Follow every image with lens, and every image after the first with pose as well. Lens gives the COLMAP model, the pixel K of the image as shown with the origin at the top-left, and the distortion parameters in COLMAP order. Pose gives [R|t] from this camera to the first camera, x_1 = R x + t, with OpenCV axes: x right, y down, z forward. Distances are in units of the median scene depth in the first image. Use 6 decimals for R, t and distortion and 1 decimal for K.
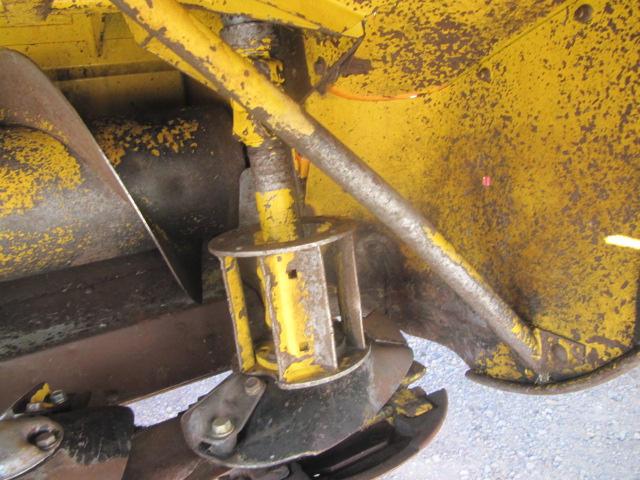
lens RADIAL K [[527.7, 0, 320.0], [0, 527.7, 240.0], [0, 0, 1]] dist [-0.050751, 0.022486]
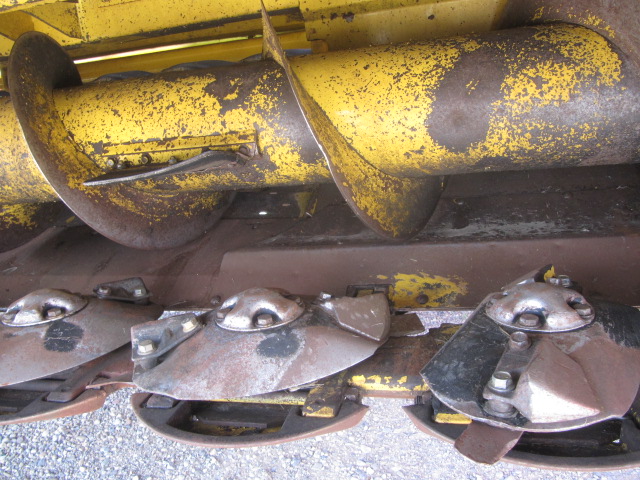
lens RADIAL K [[527.7, 0, 320.0], [0, 527.7, 240.0], [0, 0, 1]] dist [-0.050751, 0.022486]
pose [[0.759269, 0.216329, -0.613769, -0.222302], [-0.136399, 0.975084, 0.174945, 0.091929], [0.636322, -0.049113, 0.769859, -0.128995]]
